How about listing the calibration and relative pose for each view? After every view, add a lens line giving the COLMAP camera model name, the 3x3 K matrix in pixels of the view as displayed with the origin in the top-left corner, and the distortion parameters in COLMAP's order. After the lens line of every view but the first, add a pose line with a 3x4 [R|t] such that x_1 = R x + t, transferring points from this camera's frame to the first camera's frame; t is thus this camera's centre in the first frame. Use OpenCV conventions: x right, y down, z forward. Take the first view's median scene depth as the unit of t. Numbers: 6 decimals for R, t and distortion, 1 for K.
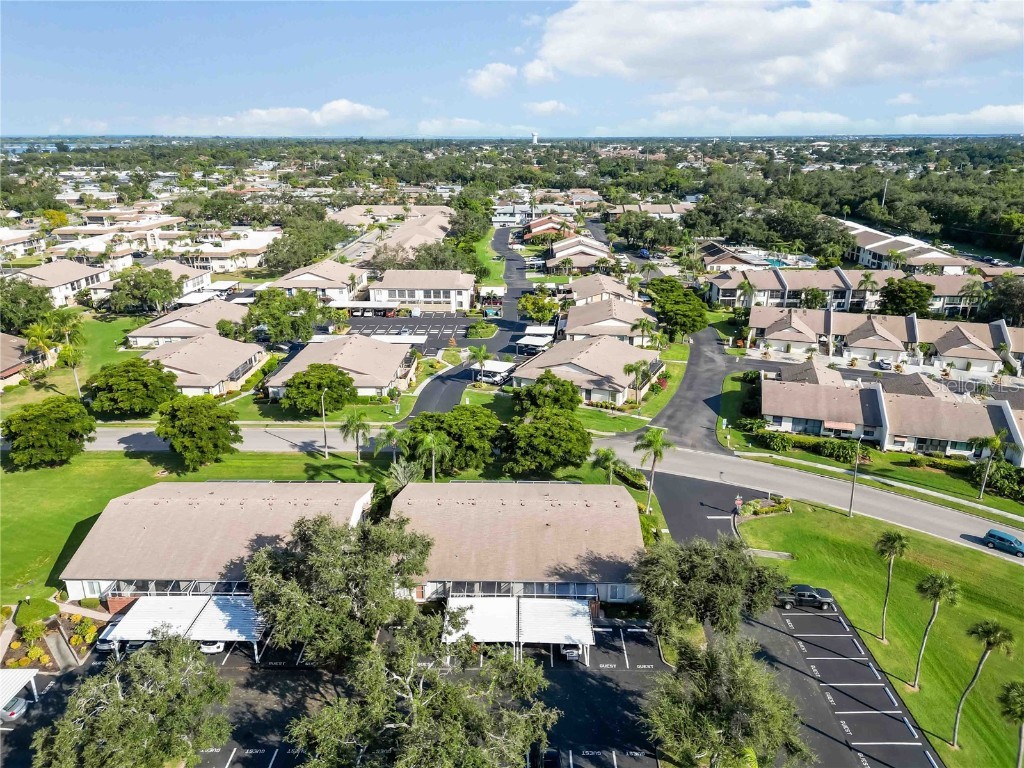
lens RADIAL K [[738.8, 0, 514.7], [0, 738.8, 379.5], [0, 0, 1]] dist [0.072454, -0.058014]
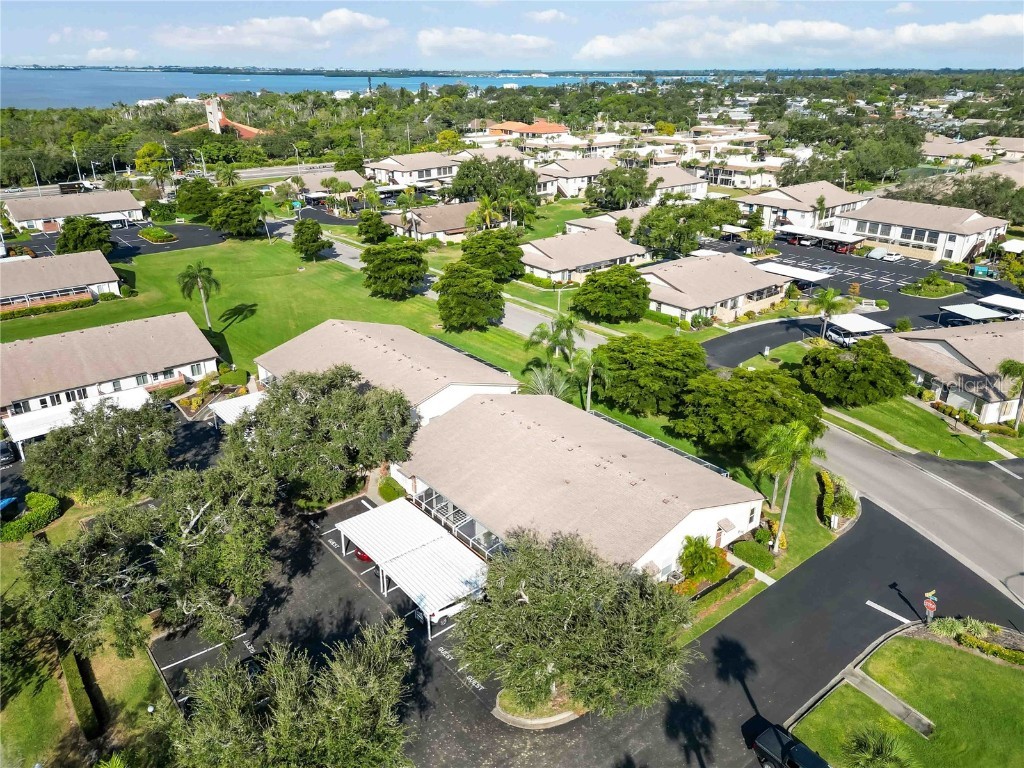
lens RADIAL K [[738.8, 0, 514.8], [0, 738.8, 385.6], [0, 0, 1]] dist [0.072454, -0.058014]
pose [[0.642751, 0.299289, -0.705193, 0.315824], [-0.239741, 0.952873, 0.185893, -0.017560], [0.727595, 0.049581, 0.684213, 0.258491]]
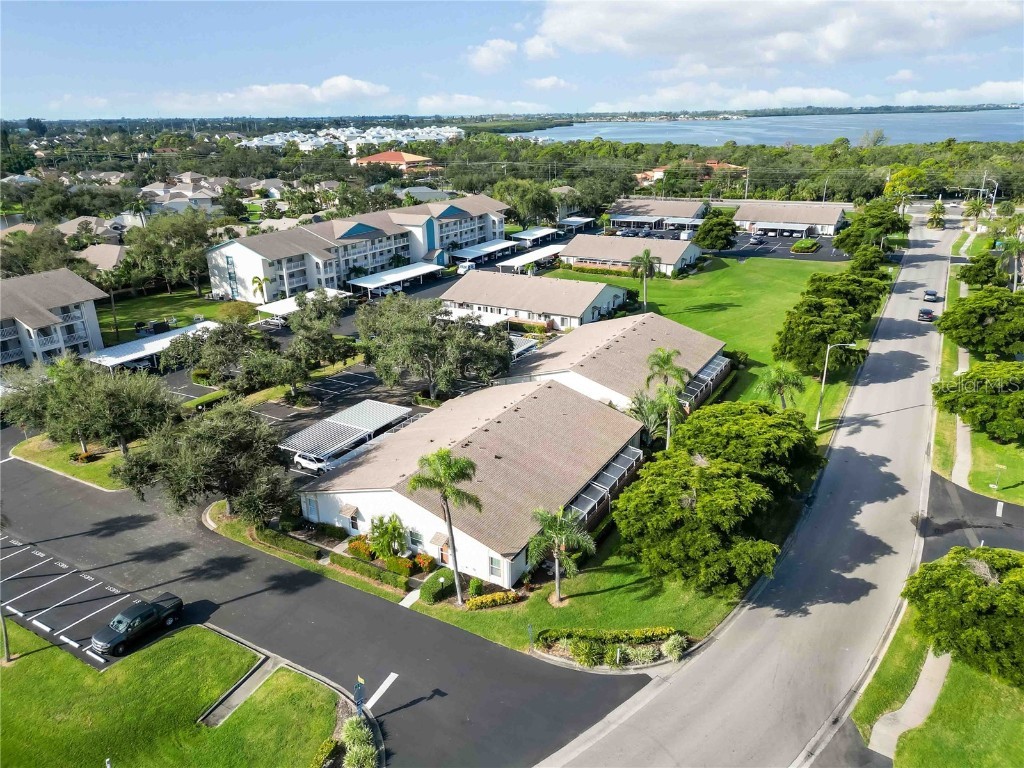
lens RADIAL K [[738.8, 0, 497.3], [0, 738.8, 384.4], [0, 0, 1]] dist [0.072454, -0.058014]
pose [[-0.505958, 0.299945, -0.808727, 0.398930], [-0.255802, 0.843235, 0.472779, -0.162877], [0.823754, 0.446081, -0.349915, 0.800278]]
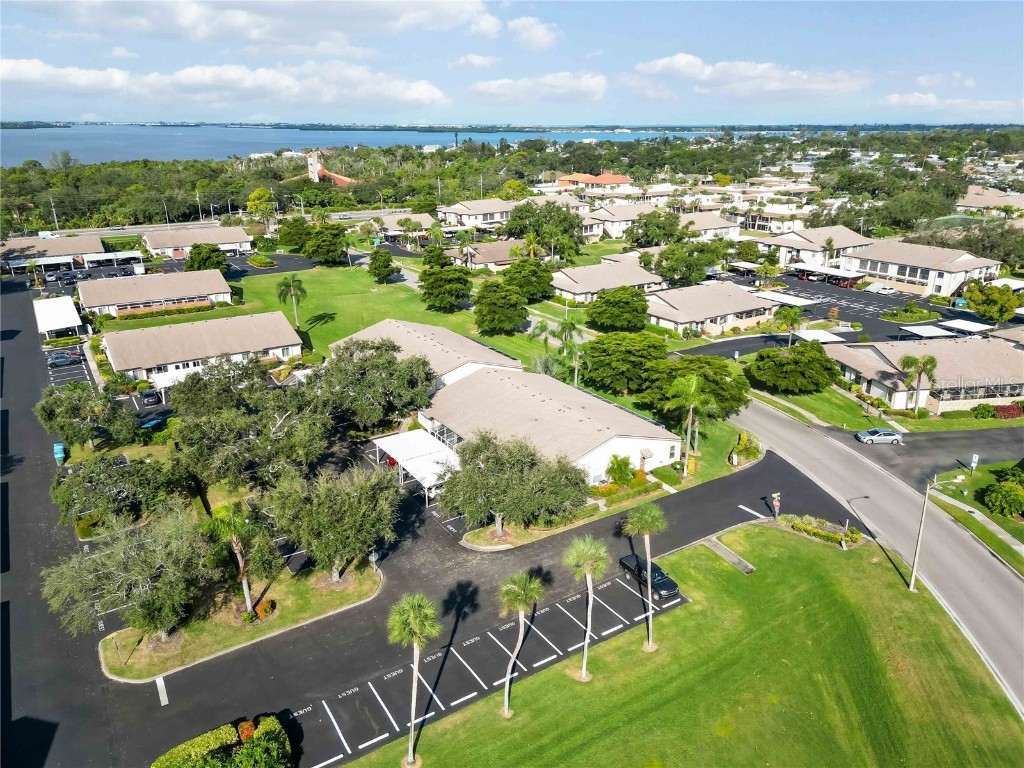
lens RADIAL K [[738.8, 0, 514.3], [0, 738.8, 393.5], [0, 0, 1]] dist [0.072454, -0.058014]
pose [[0.553435, 0.283191, -0.783271, 0.517254], [-0.260881, 0.952040, 0.159879, -0.001802], [0.790981, 0.115858, 0.600771, 0.196452]]
